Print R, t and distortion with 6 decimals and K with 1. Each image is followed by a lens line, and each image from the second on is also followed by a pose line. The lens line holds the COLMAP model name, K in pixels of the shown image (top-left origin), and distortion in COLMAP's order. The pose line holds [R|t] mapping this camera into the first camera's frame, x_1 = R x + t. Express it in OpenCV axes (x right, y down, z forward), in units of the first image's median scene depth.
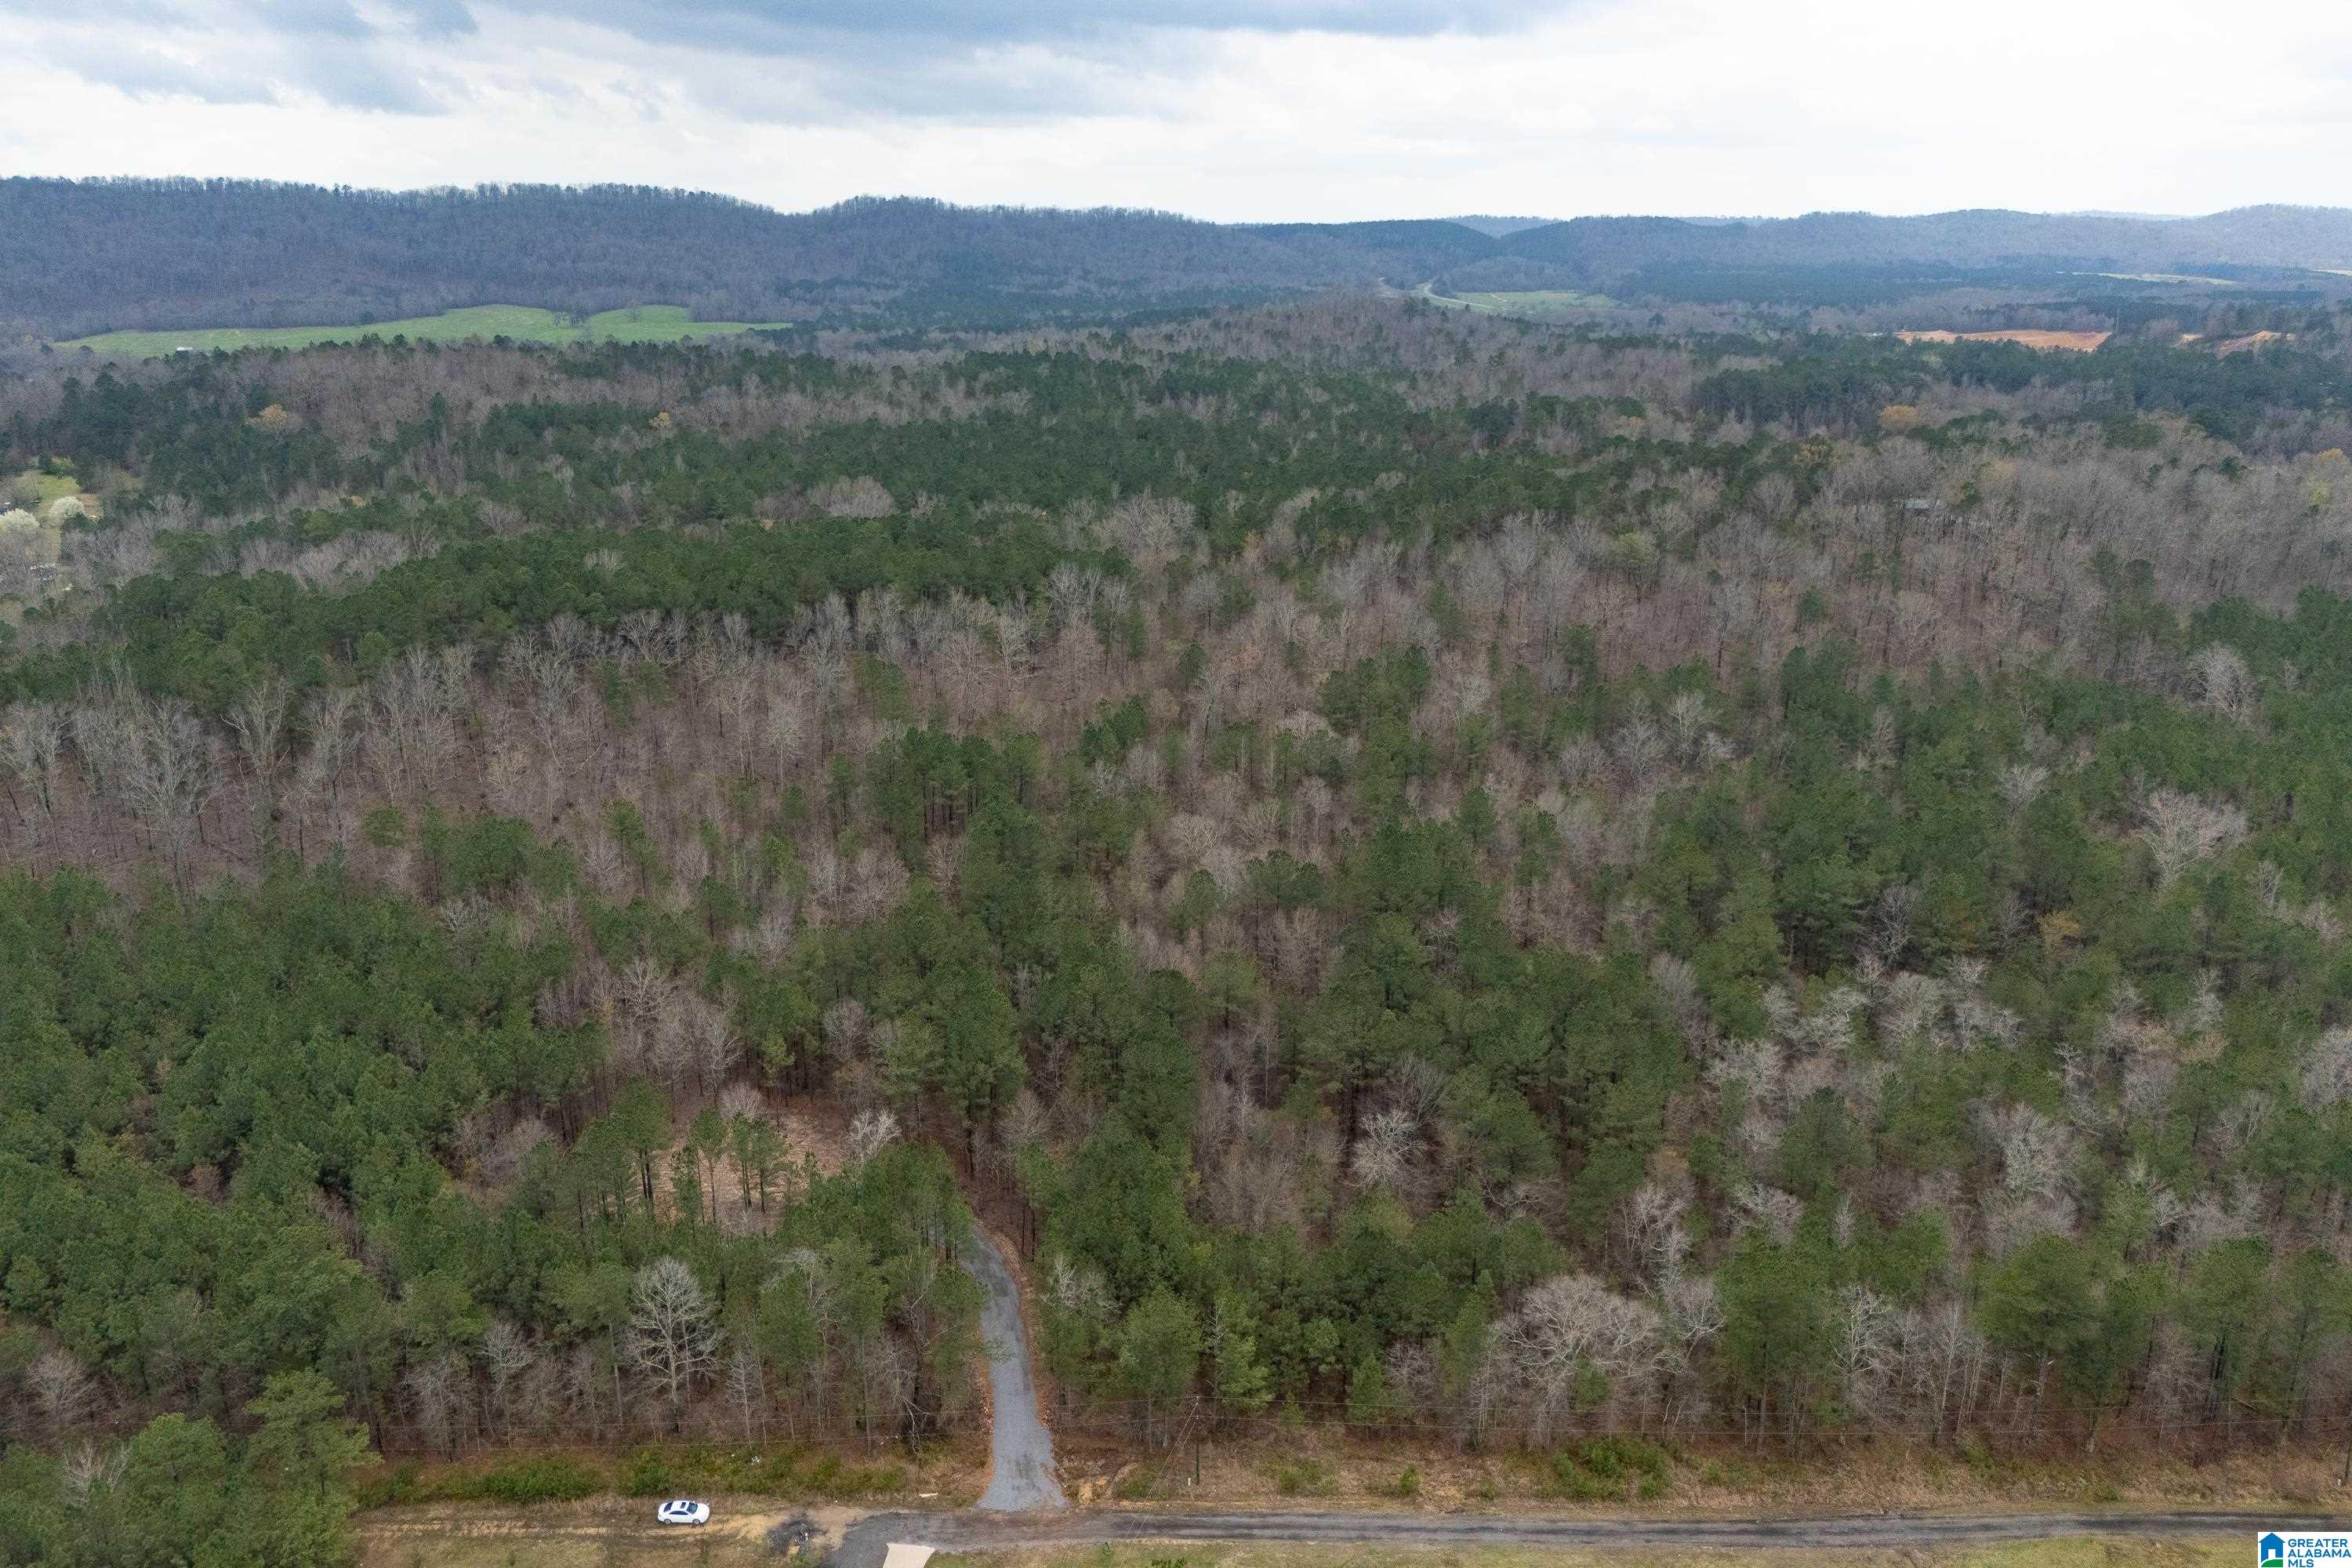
lens RADIAL K [[1730.9, 0, 1166.8], [0, 1730.9, 774.3], [0, 0, 1]] dist [0.058175, -0.040296]
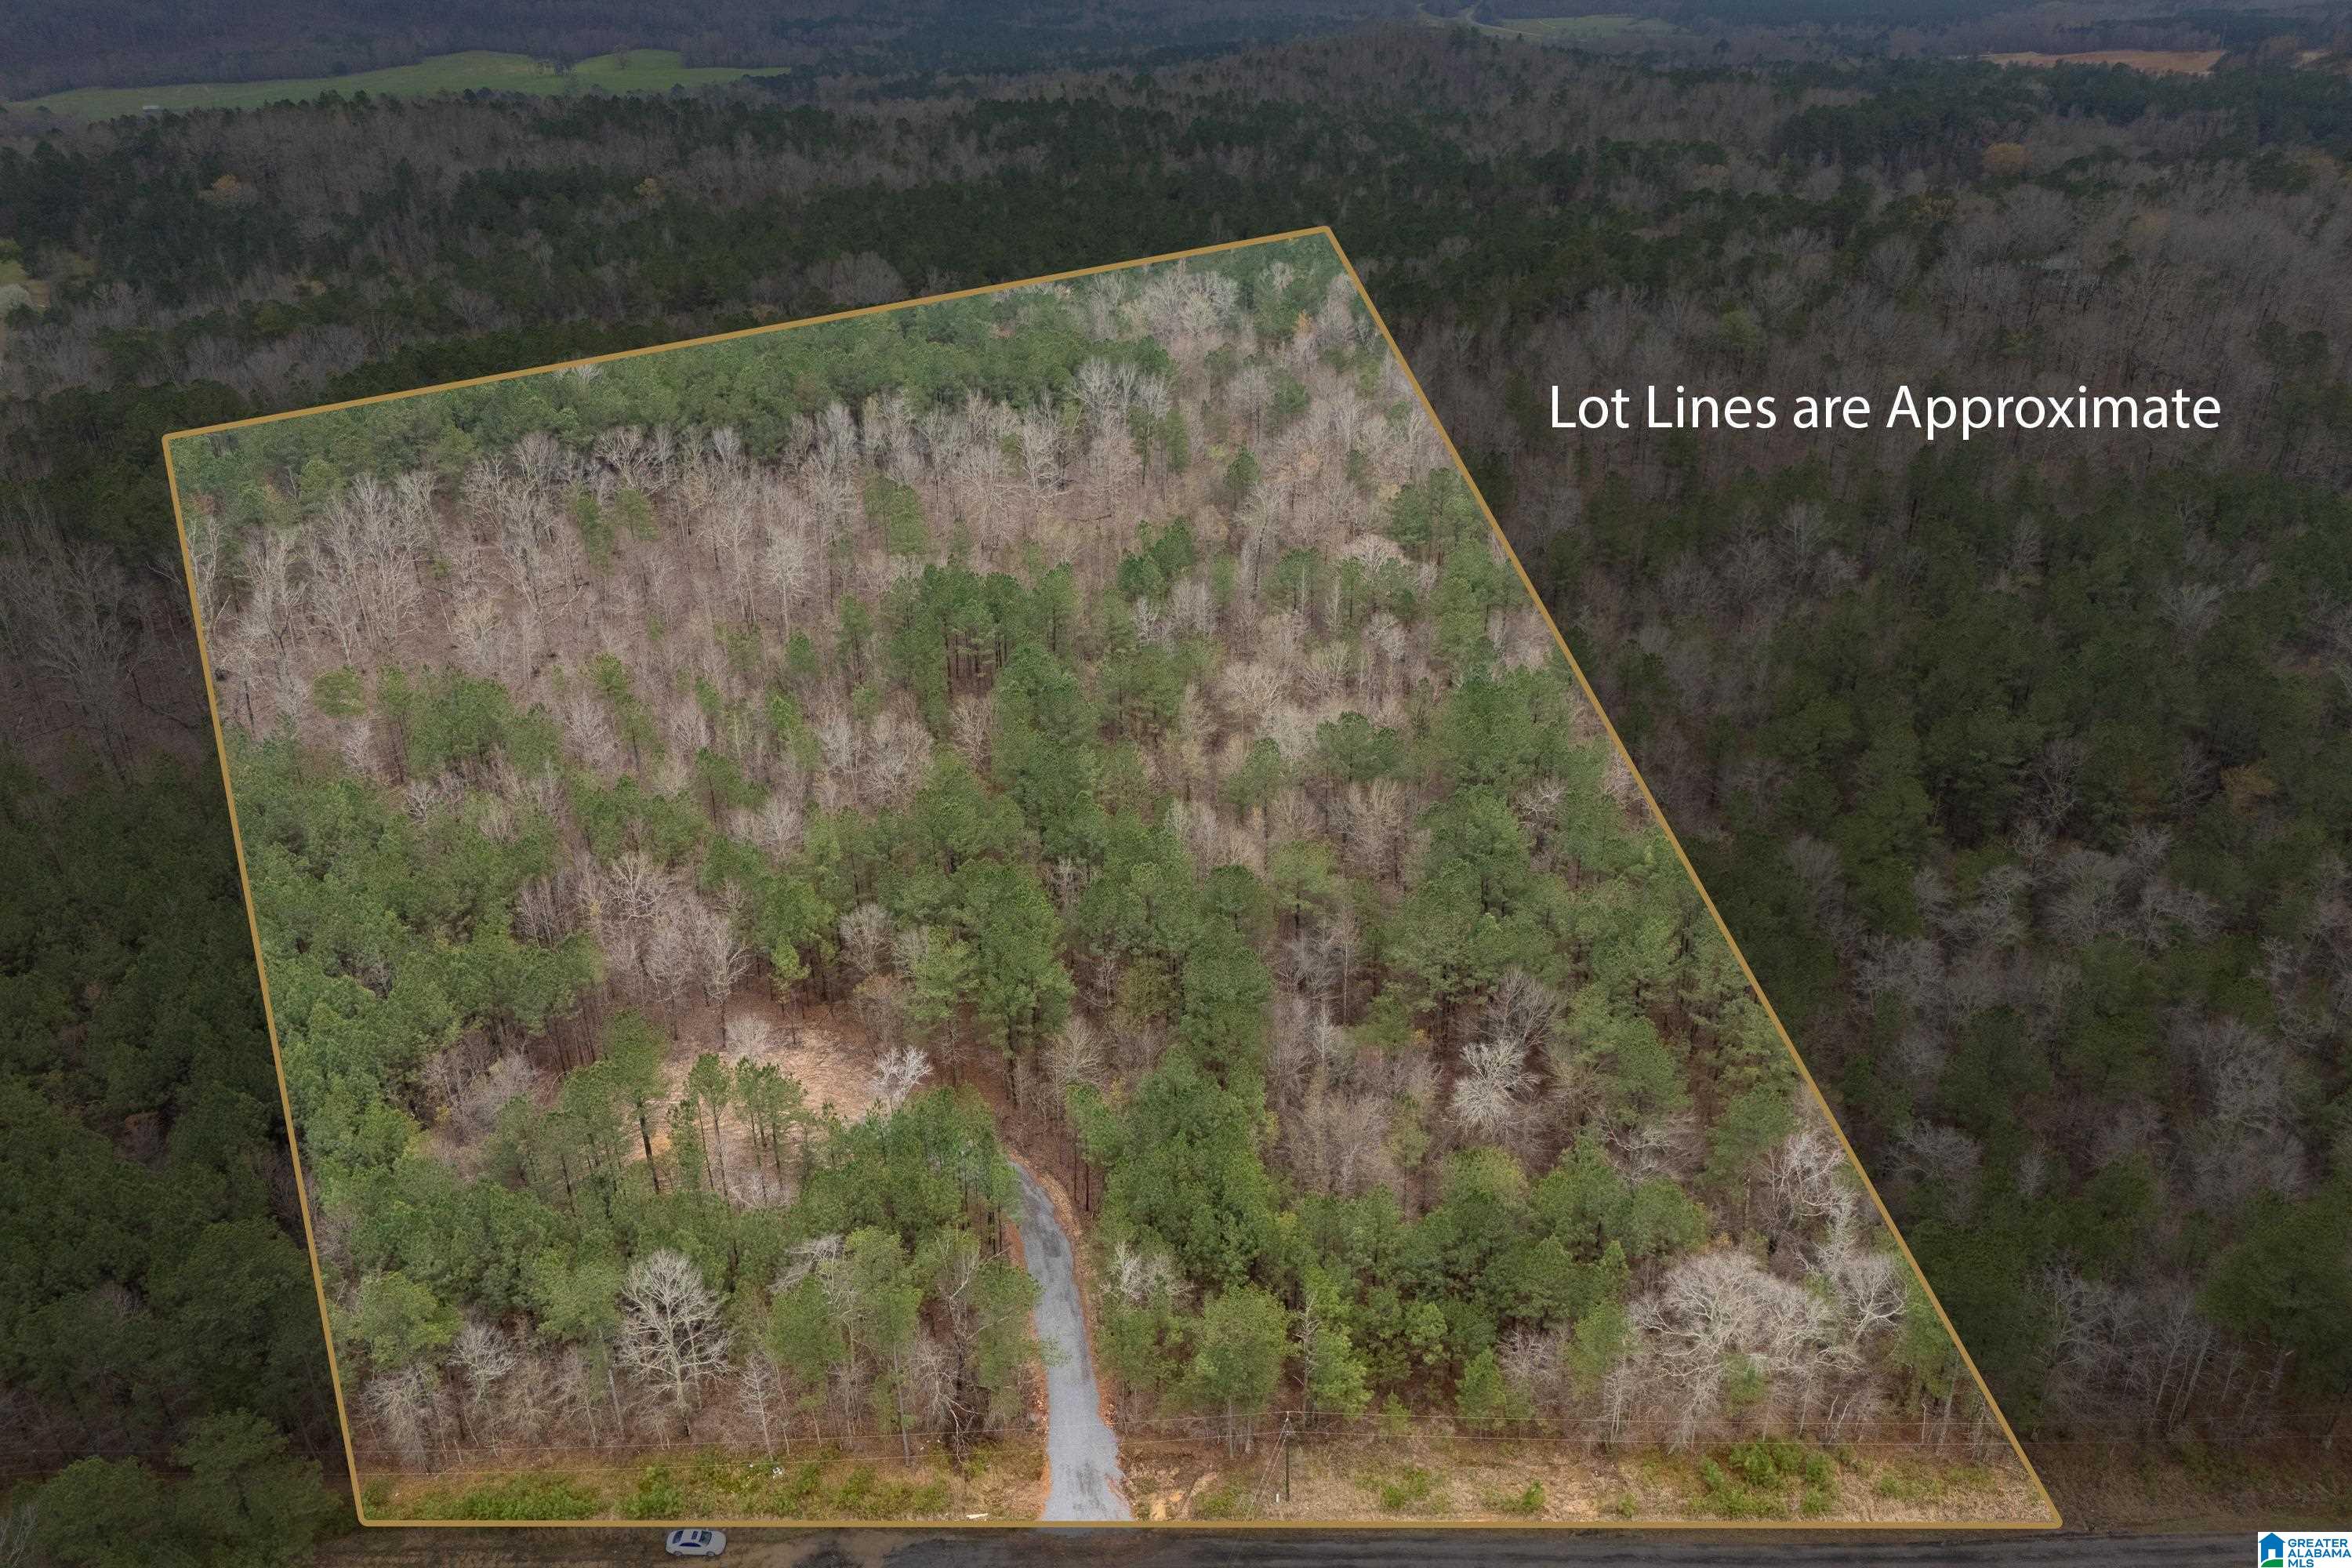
lens RADIAL K [[1730.9, 0, 1188.0], [0, 1730.9, 802.3], [0, 0, 1]] dist [0.058175, -0.040296]
pose [[0.999845, -0.016073, -0.007161, -0.012642], [0.016957, 0.988827, 0.148101, -0.041443], [0.004701, -0.148200, 0.988946, 0.124623]]
